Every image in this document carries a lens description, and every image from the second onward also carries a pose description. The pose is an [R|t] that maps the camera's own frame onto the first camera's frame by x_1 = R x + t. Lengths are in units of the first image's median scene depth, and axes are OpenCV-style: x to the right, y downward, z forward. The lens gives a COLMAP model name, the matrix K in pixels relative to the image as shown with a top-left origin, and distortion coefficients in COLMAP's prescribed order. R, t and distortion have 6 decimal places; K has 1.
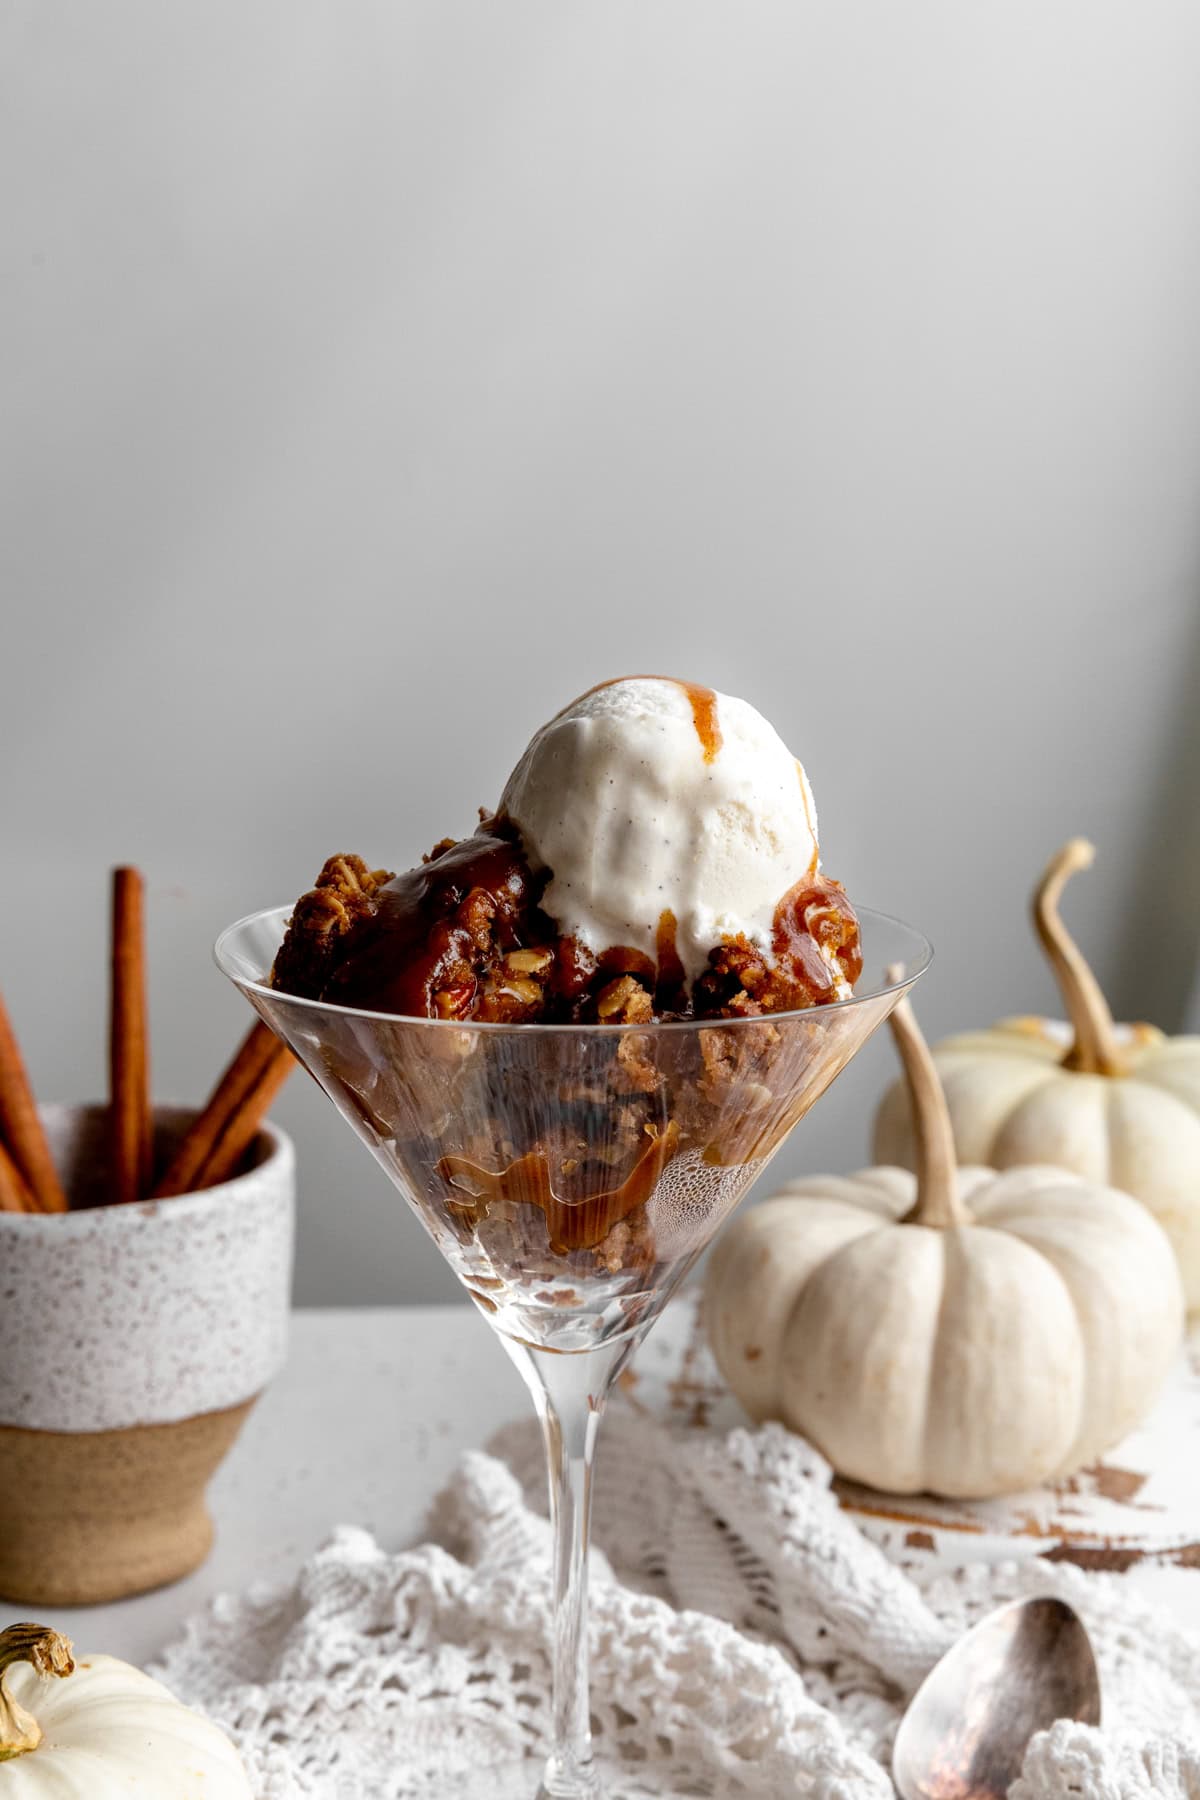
lens RADIAL K [[2933.1, 0, 584.1], [0, 2933.1, 901.3], [0, 0, 1]] dist [0.033579, 0.000000]
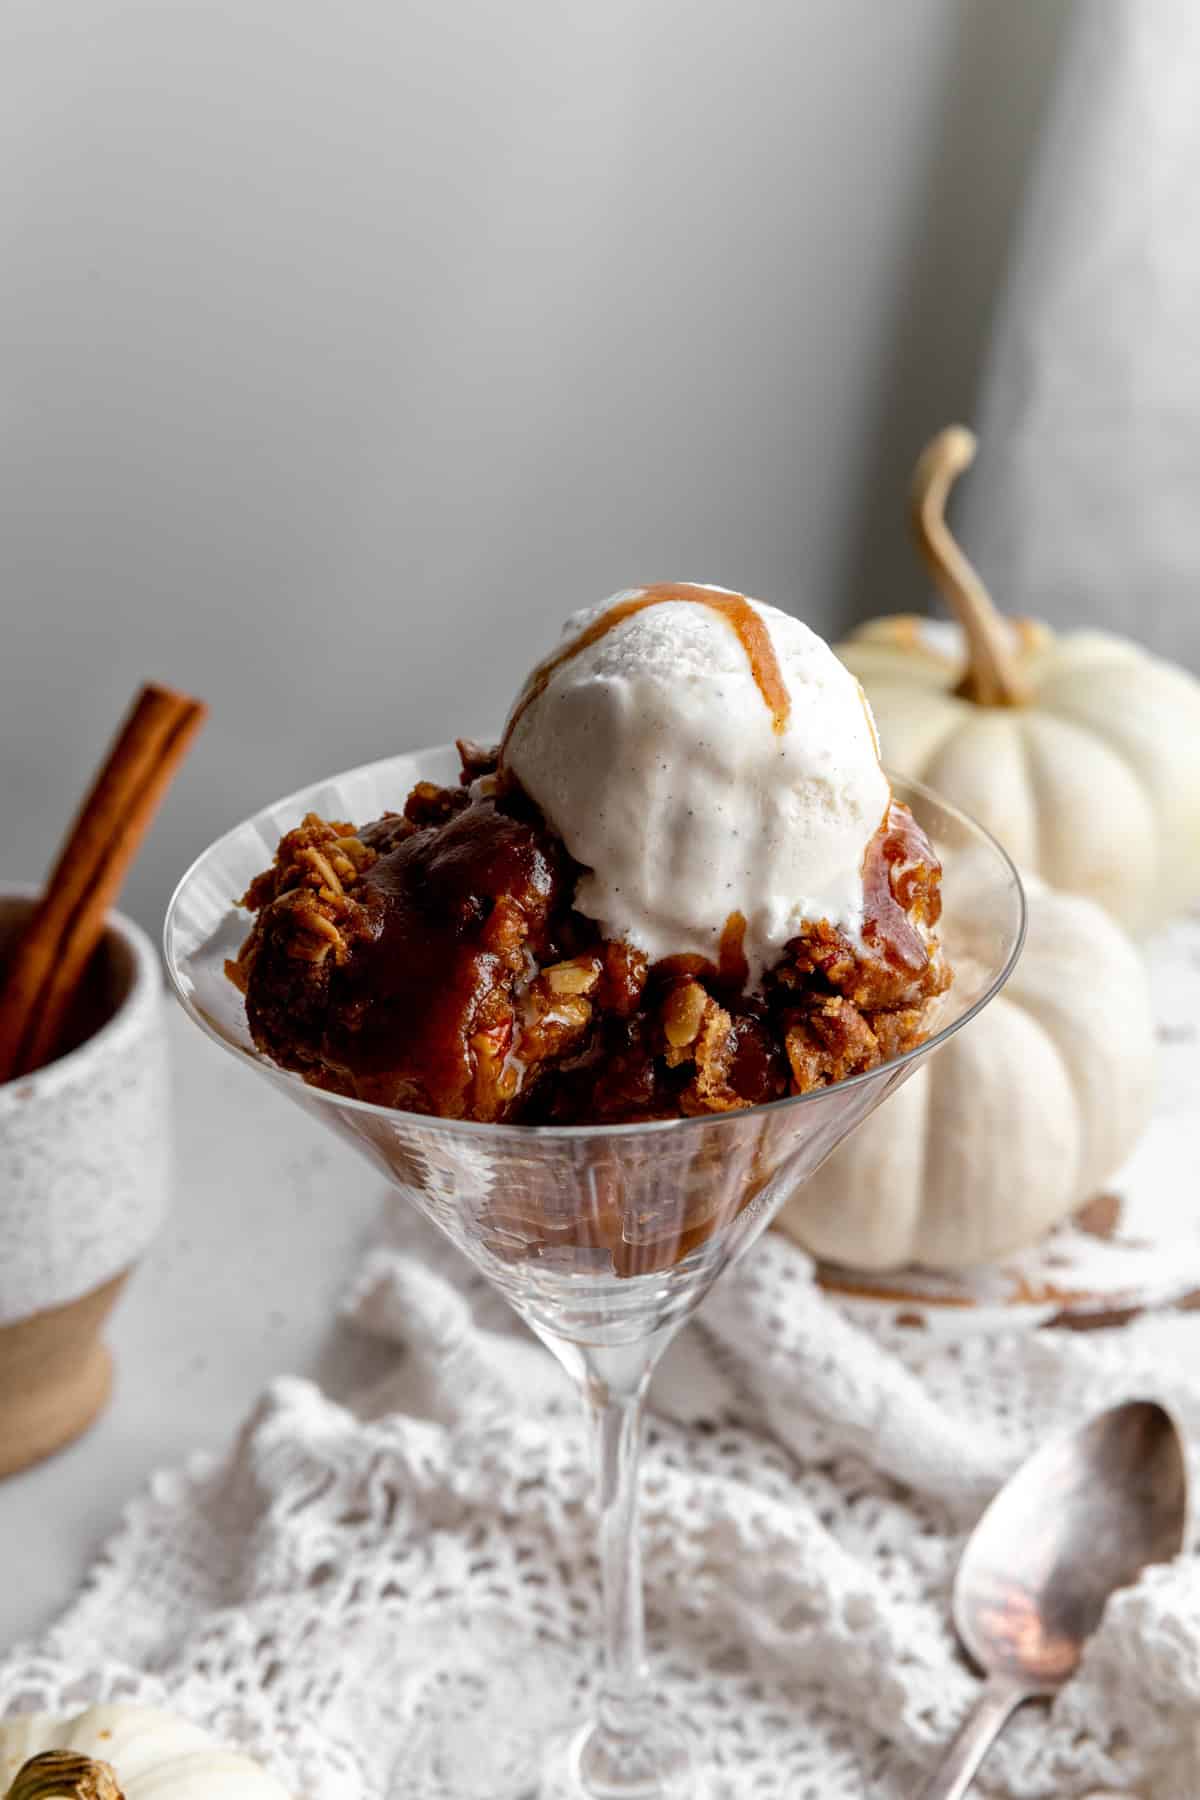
lens RADIAL K [[2982.3, 0, 614.5], [0, 2982.3, 957.8], [0, 0, 1]] dist [0.036675, 0.000000]
pose [[0.982584, -0.120680, 0.141299, -0.099993], [0.072973, 0.949920, 0.303853, -0.191065], [-0.170892, -0.288250, 0.942182, 0.161932]]
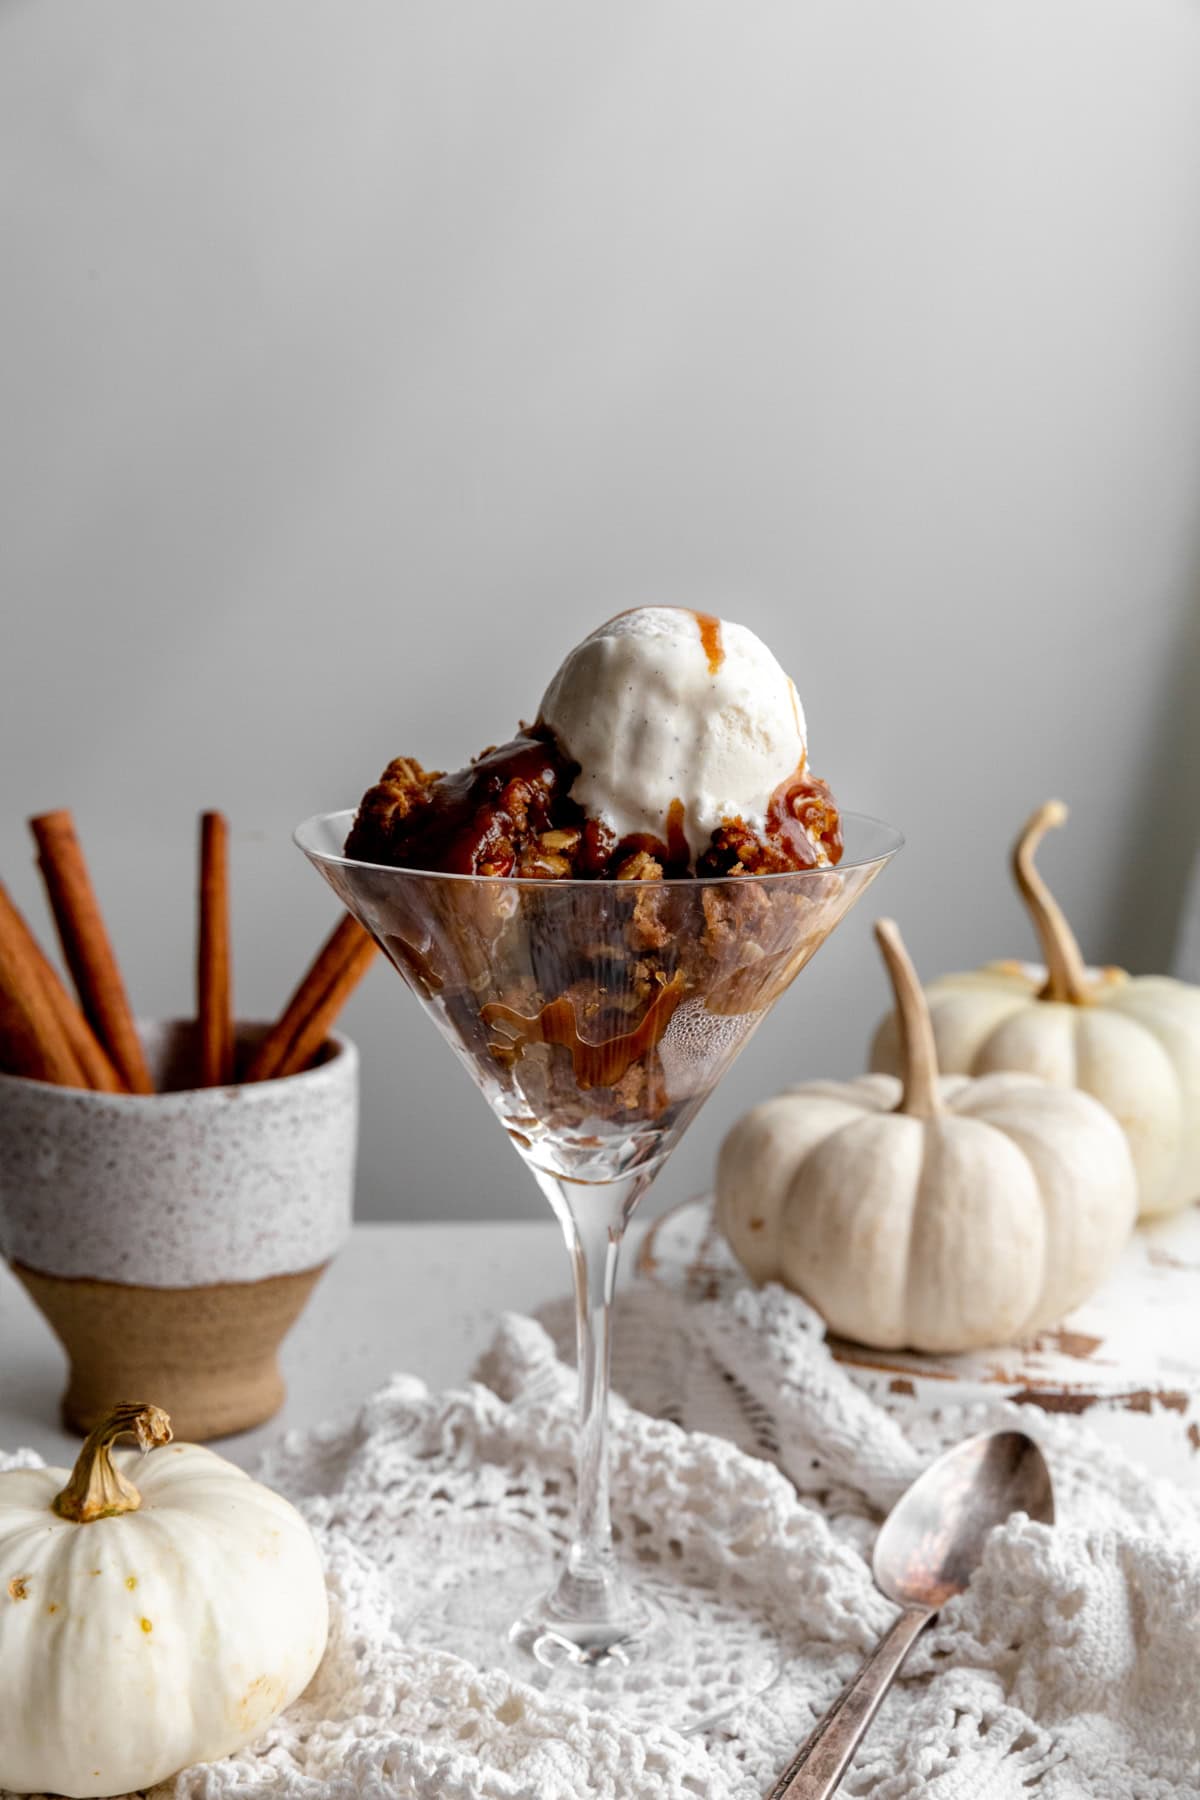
lens RADIAL K [[2794.4, 0, 584.5], [0, 2794.4, 902.3], [0, 0, 1]] dist [0.052905, 0.000000]
pose [[0.999848, 0.005861, -0.016419, 0.007747], [-0.006260, 0.999684, -0.024364, 0.057653], [0.016271, 0.024463, 0.999568, -0.099096]]
